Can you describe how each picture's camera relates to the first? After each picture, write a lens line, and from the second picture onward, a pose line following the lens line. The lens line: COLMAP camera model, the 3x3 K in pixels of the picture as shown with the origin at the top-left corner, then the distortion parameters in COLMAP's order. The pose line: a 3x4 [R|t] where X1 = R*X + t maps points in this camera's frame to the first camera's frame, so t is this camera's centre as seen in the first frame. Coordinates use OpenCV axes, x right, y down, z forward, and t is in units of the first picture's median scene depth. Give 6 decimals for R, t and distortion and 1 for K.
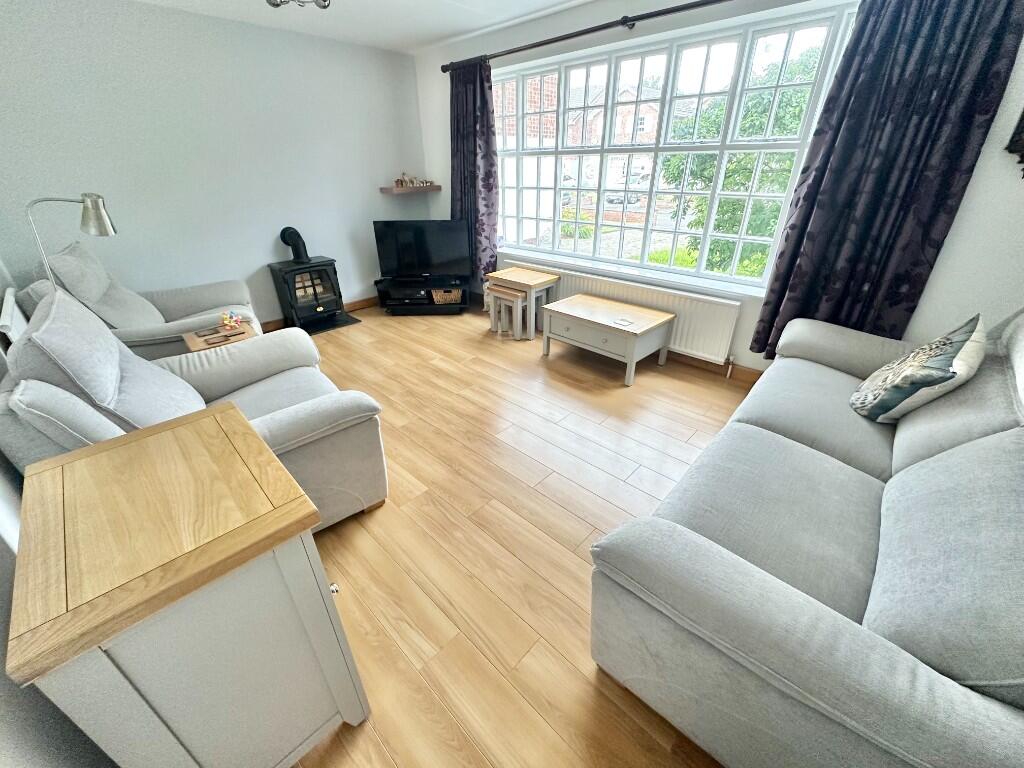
lens RADIAL K [[411.1, 0, 511.4], [0, 411.1, 384.5], [0, 0, 1]] dist [0.001211, 0.000138]
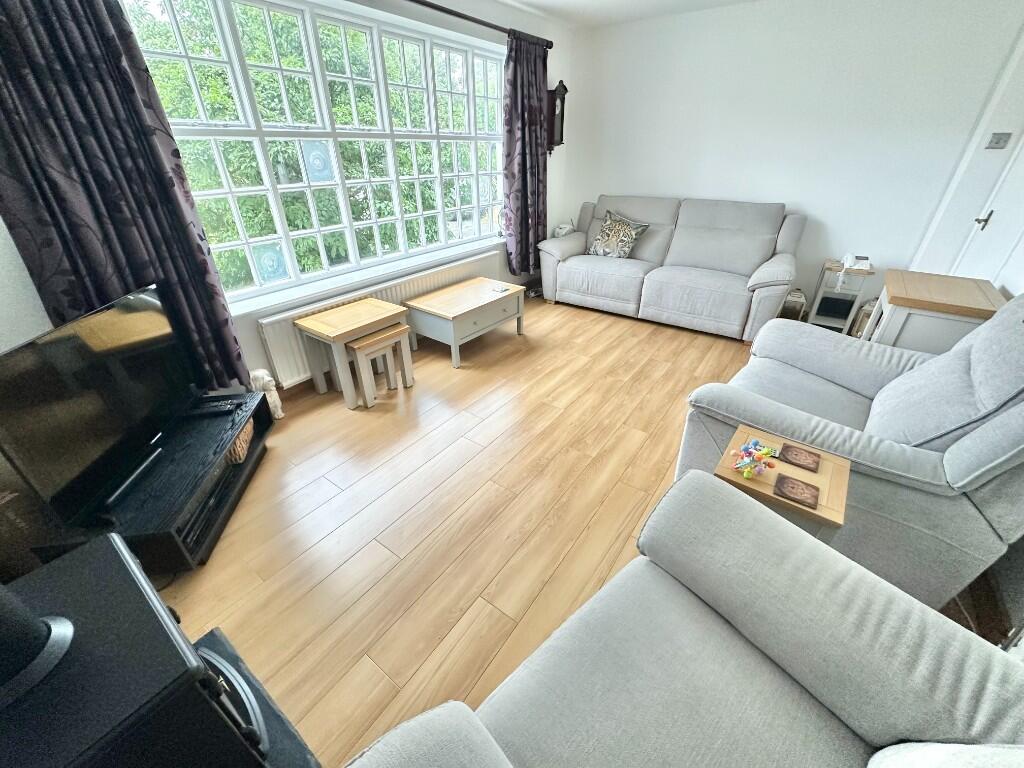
lens RADIAL K [[411.1, 0, 510.0], [0, 411.1, 382.5], [0, 0, 1]] dist [0.001211, 0.000138]
pose [[-0.142323, -0.480500, 0.865369, -0.854592], [0.471114, 0.736007, 0.486153, -0.508239], [-0.870515, 0.476879, 0.121619, 0.953681]]
